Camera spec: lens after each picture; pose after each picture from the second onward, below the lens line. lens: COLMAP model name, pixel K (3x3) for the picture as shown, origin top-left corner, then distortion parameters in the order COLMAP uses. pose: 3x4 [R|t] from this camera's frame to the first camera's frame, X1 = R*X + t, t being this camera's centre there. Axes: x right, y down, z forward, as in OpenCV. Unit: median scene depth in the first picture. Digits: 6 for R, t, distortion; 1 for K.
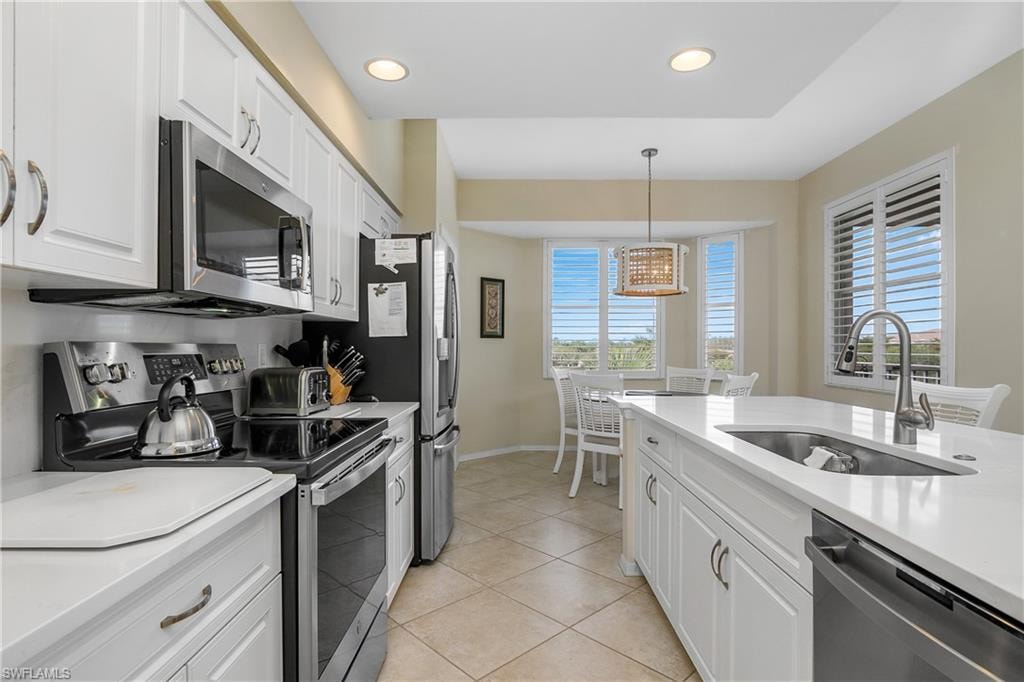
lens RADIAL K [[512.1, 0, 511.2], [0, 512.1, 346.2], [0, 0, 1]] dist [-0.019460, 0.003009]
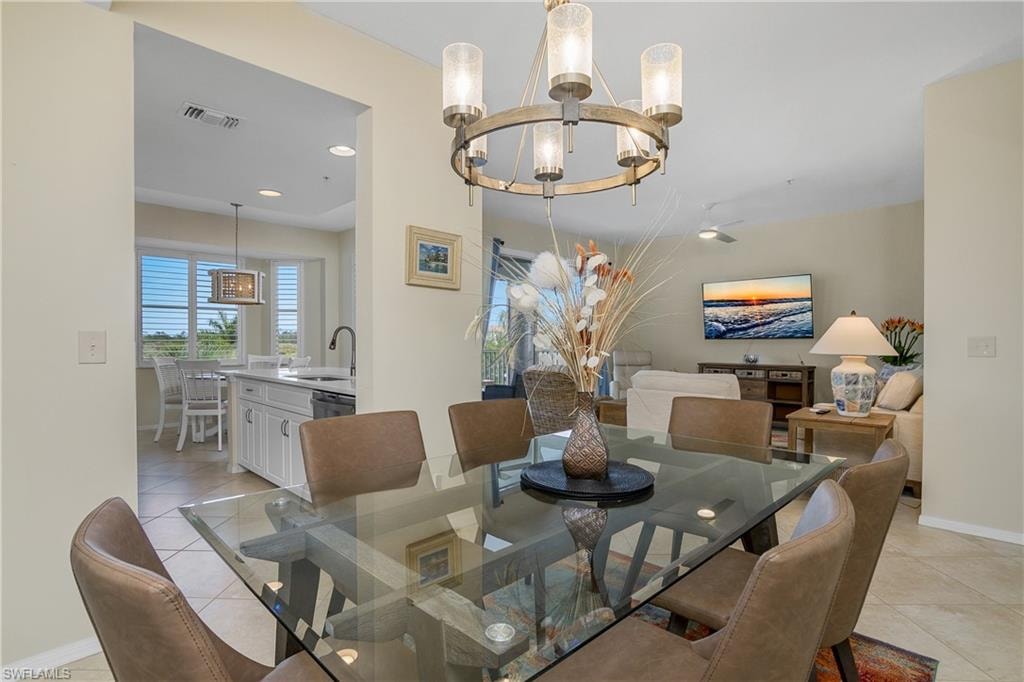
lens RADIAL K [[512.1, 0, 510.0], [0, 512.1, 341.3], [0, 0, 1]] dist [-0.019460, 0.003009]
pose [[0.701195, -0.007225, 0.712933, -0.212745], [0.003875, 0.999973, 0.006323, -0.002834], [-0.712959, -0.001671, 0.701204, -0.549035]]
